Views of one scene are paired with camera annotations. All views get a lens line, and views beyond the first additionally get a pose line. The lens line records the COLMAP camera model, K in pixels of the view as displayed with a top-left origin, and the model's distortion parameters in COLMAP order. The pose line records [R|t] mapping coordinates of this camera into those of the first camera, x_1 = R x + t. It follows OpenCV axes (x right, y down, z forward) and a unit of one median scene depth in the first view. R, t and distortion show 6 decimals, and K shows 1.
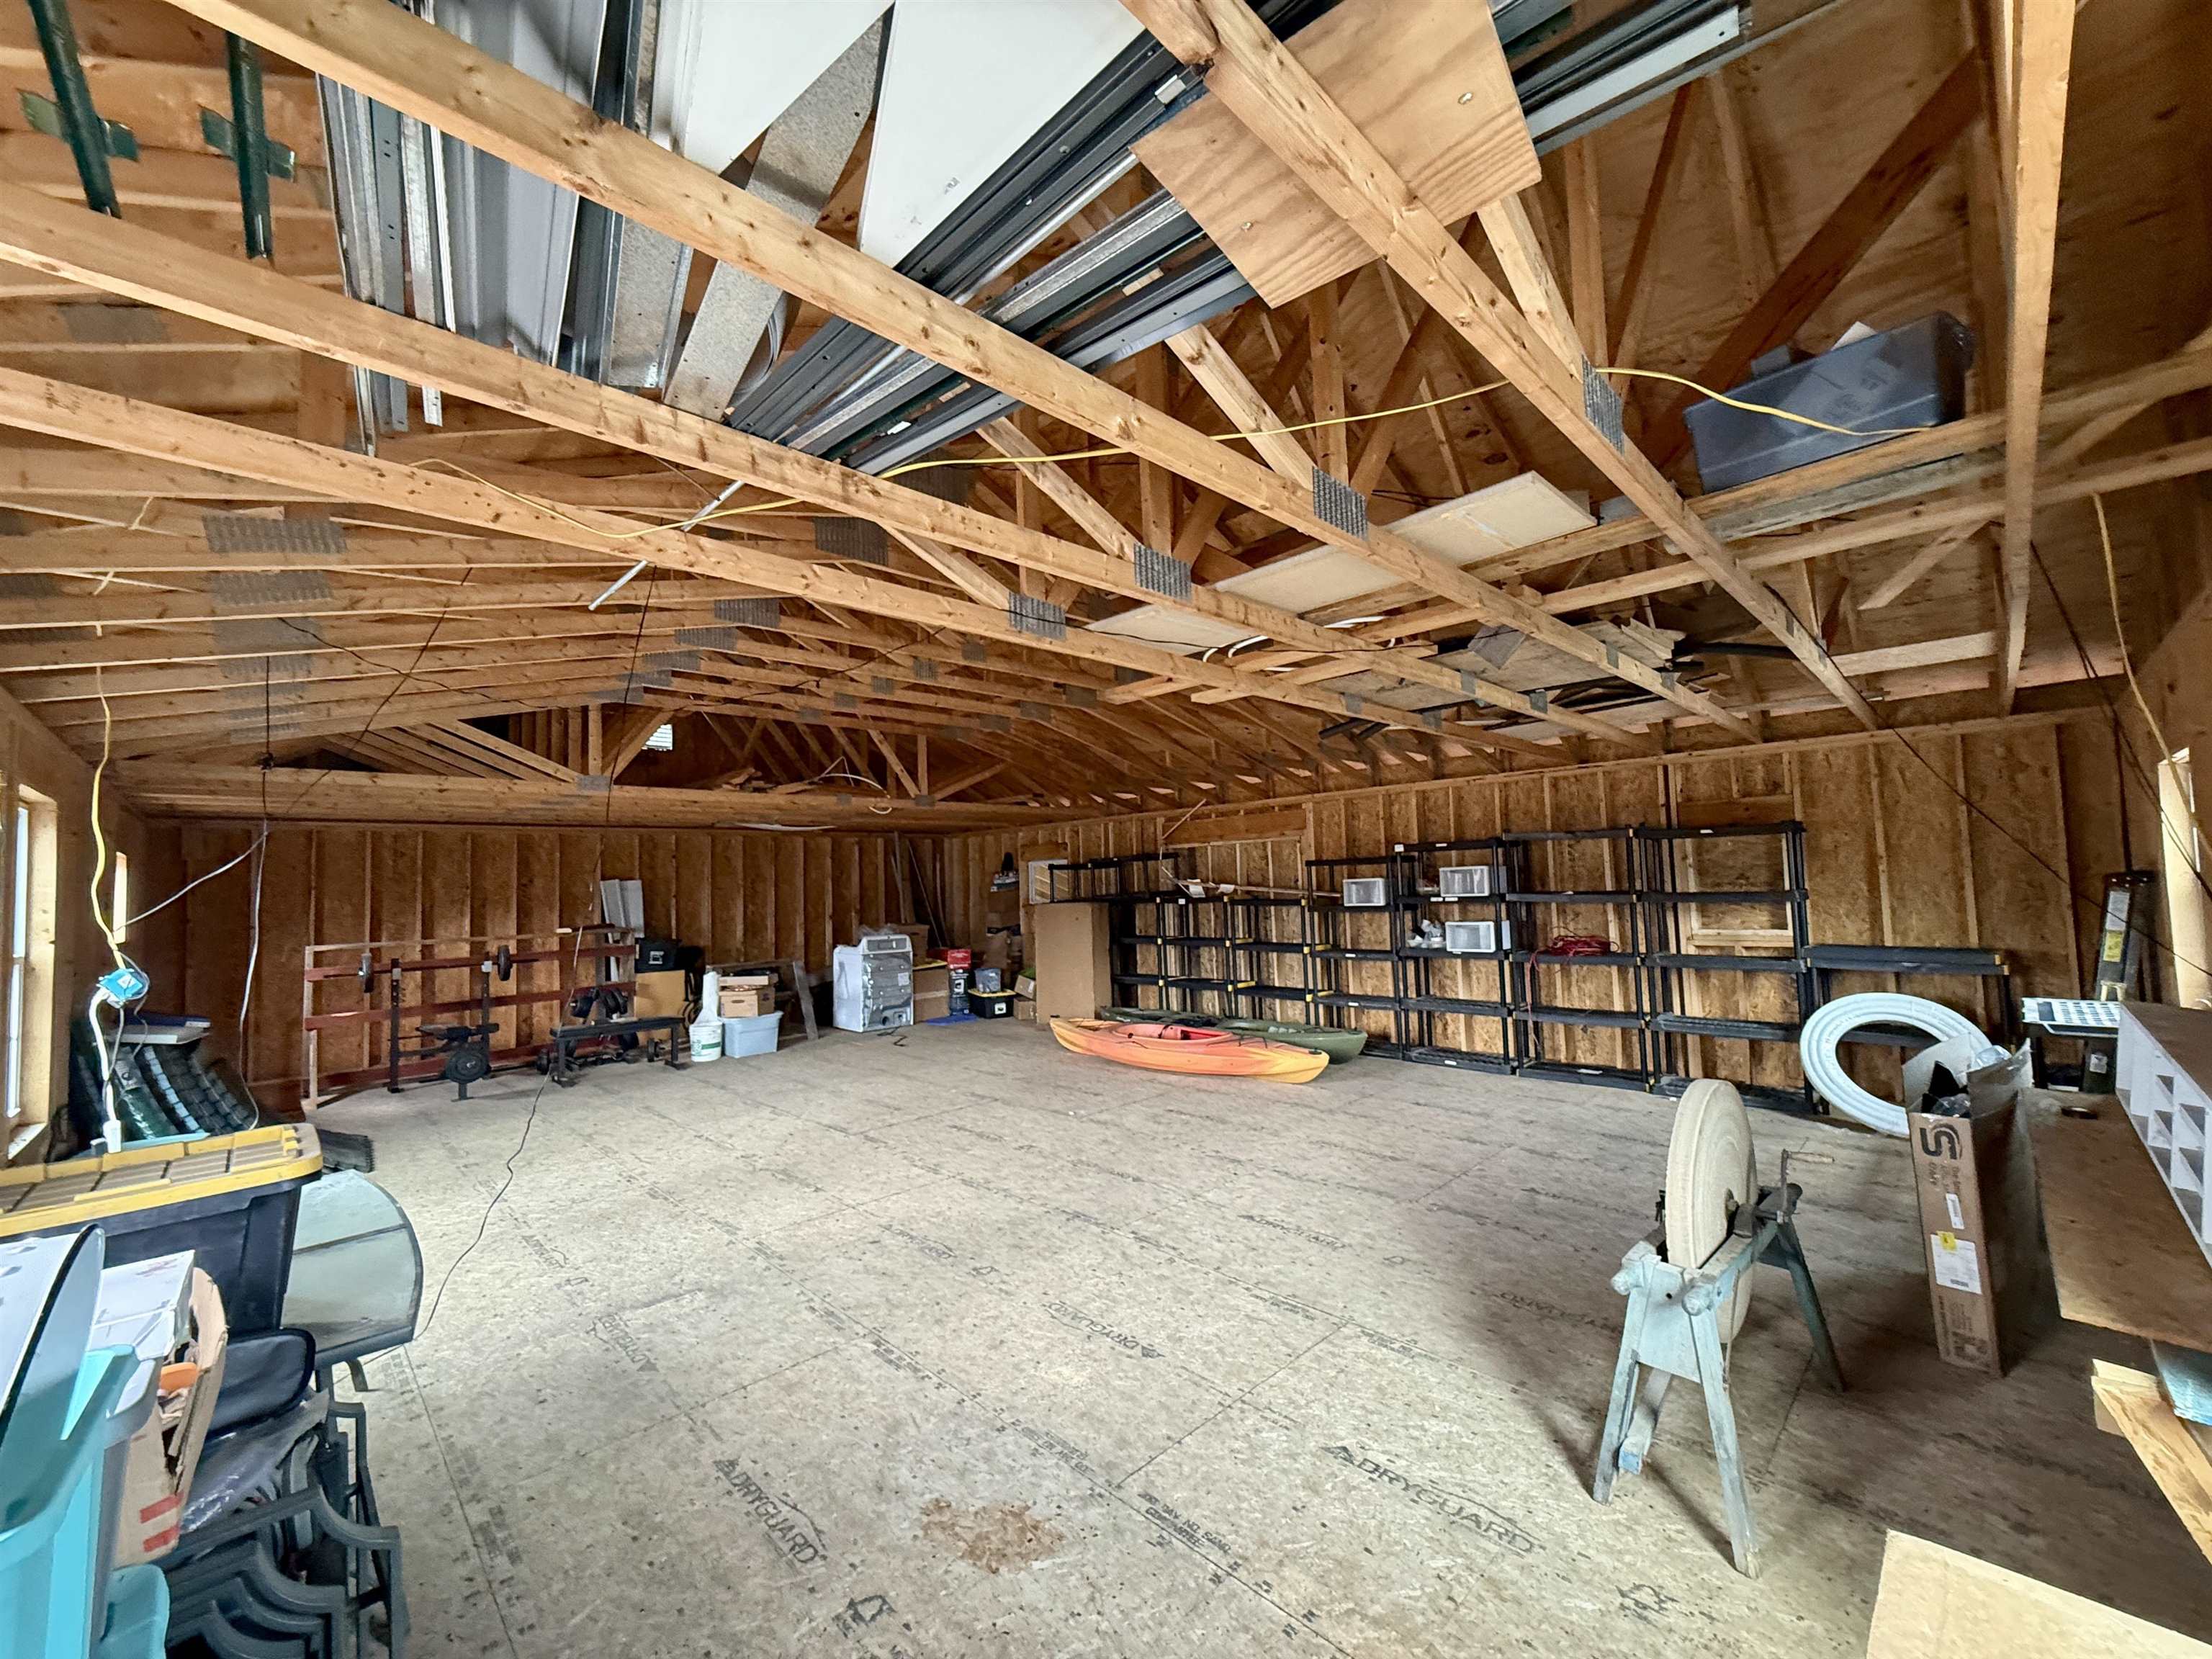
lens RADIAL K [[880.0, 0, 1114.5], [0, 880.0, 830.7], [0, 0, 1]] dist [0.000163, -0.000013]
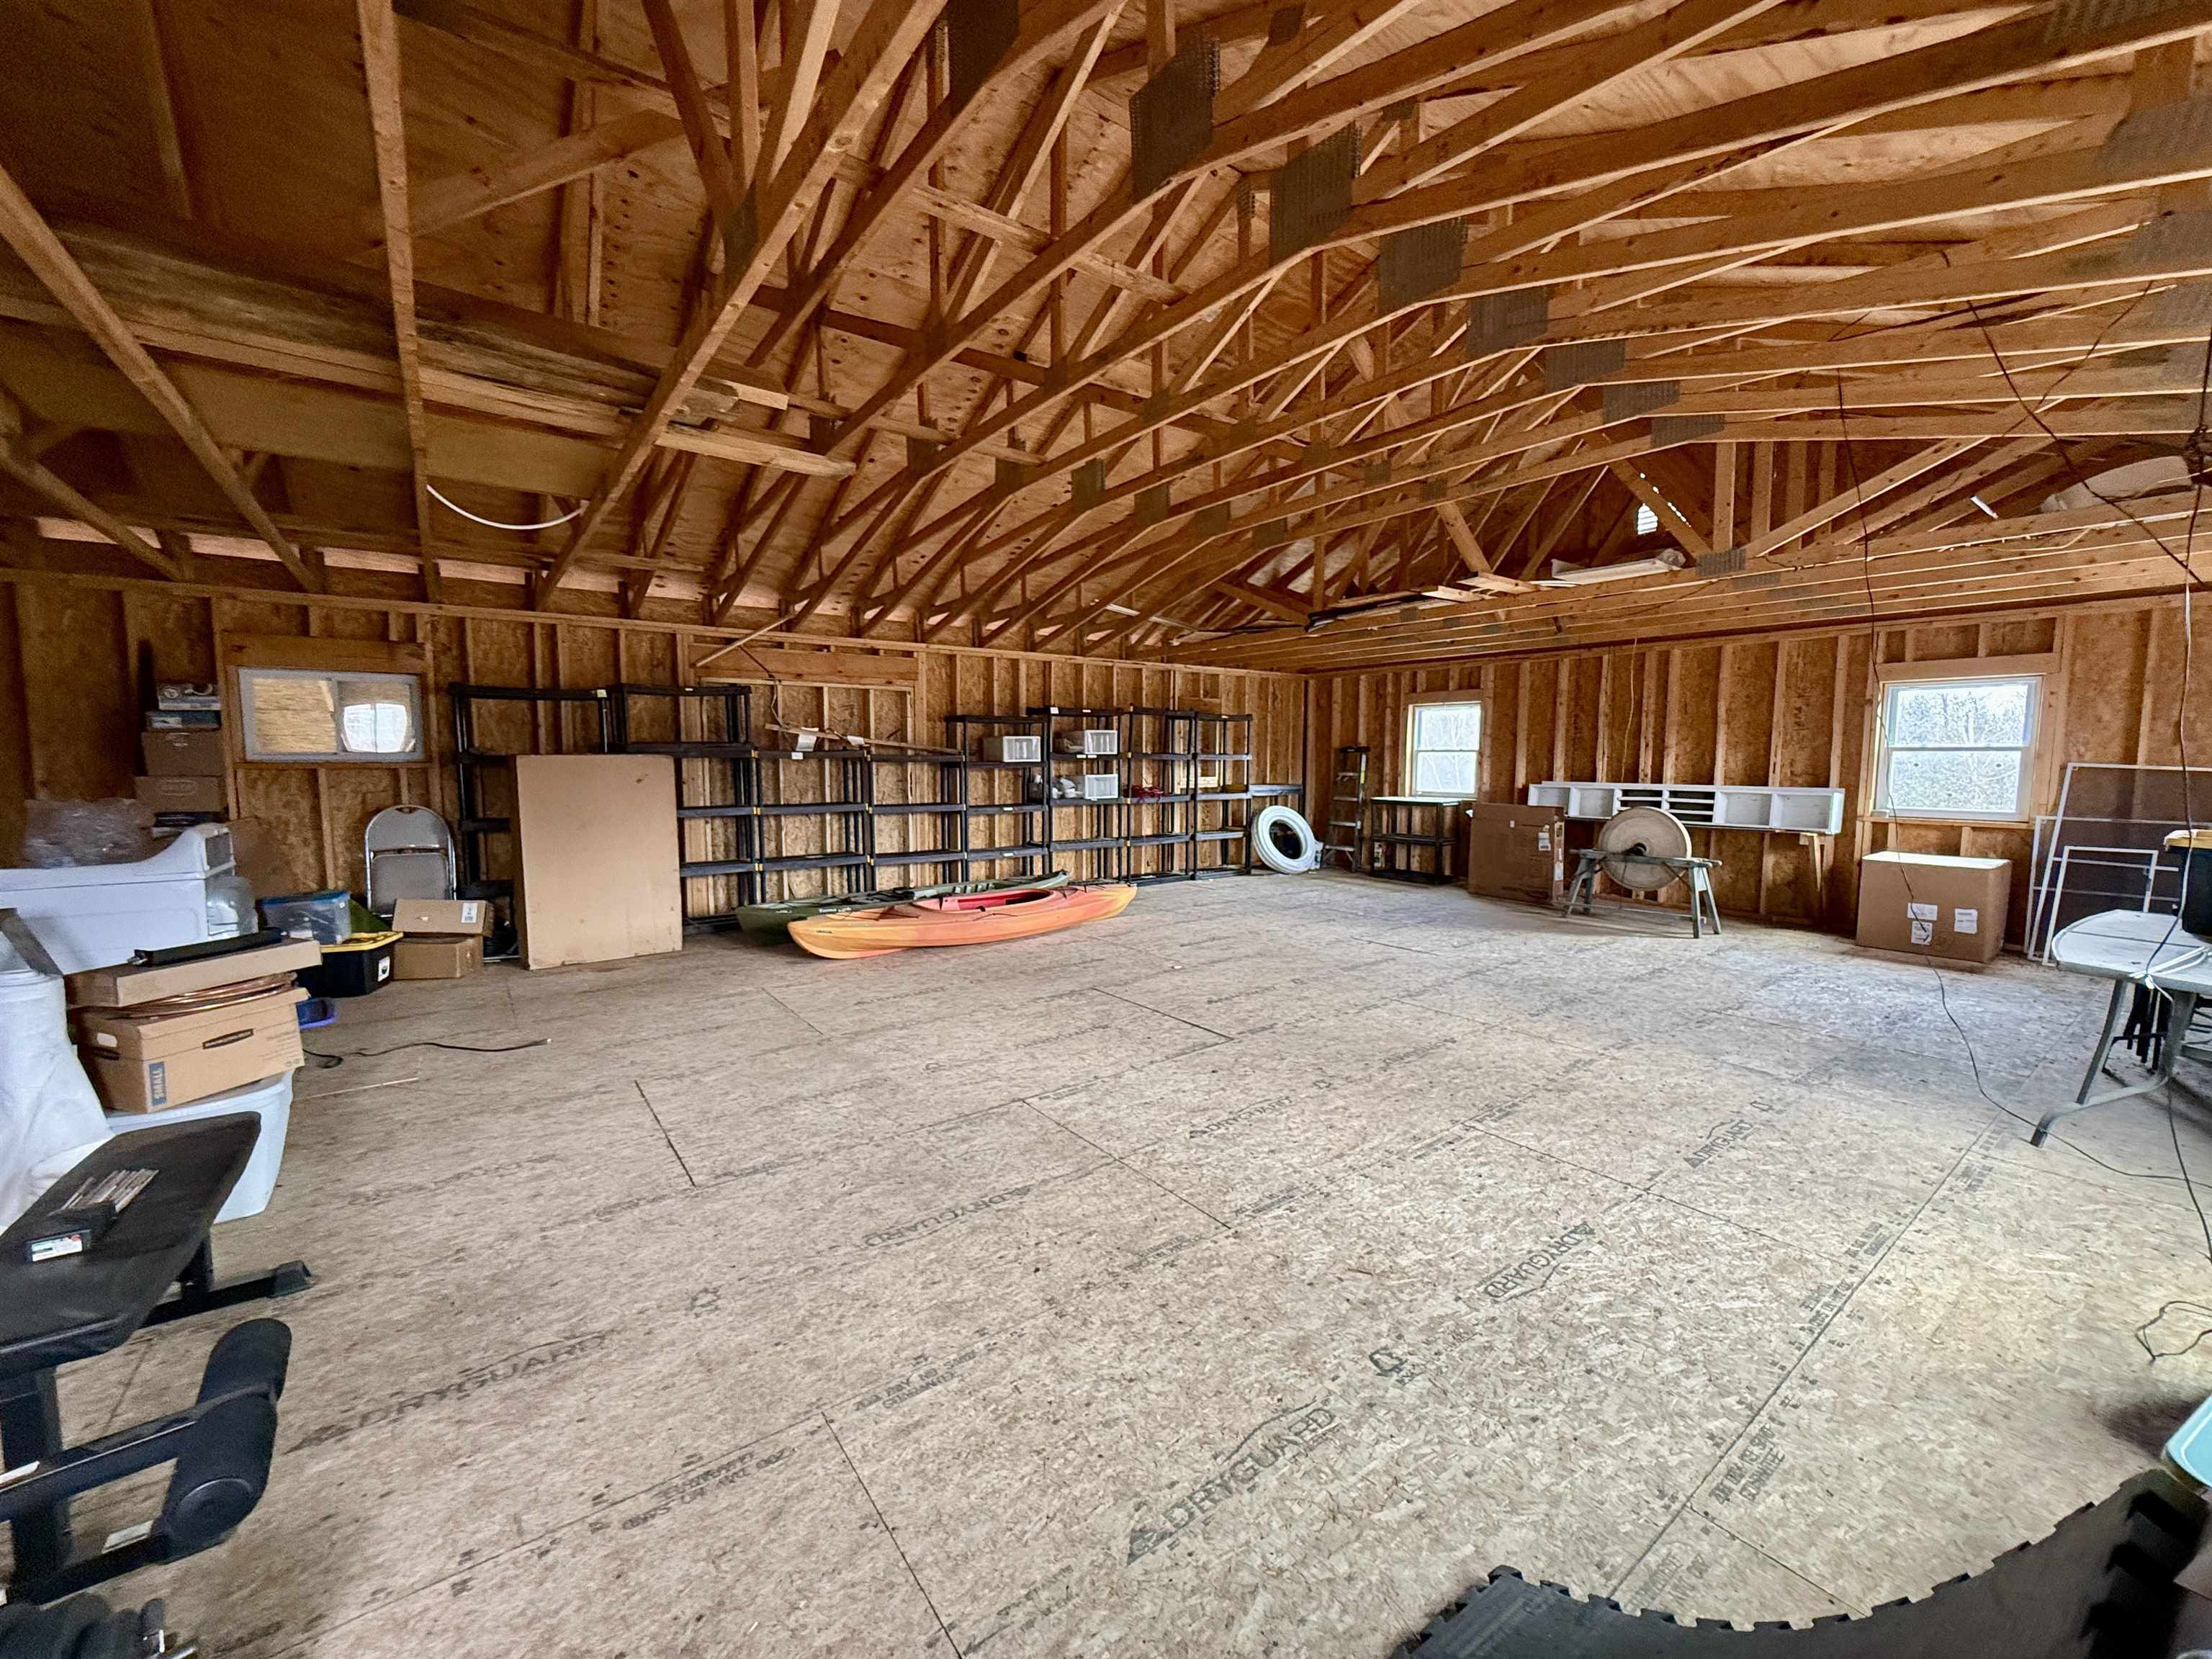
lens RADIAL K [[880.0, 0, 1116.6], [0, 880.0, 833.2], [0, 0, 1]] dist [0.000163, -0.000013]
pose [[0.130476, -0.053716, 0.989995, -1.224147], [-0.065287, 0.995898, 0.062641, 0.155440], [-0.989300, -0.072807, 0.126434, 1.197664]]
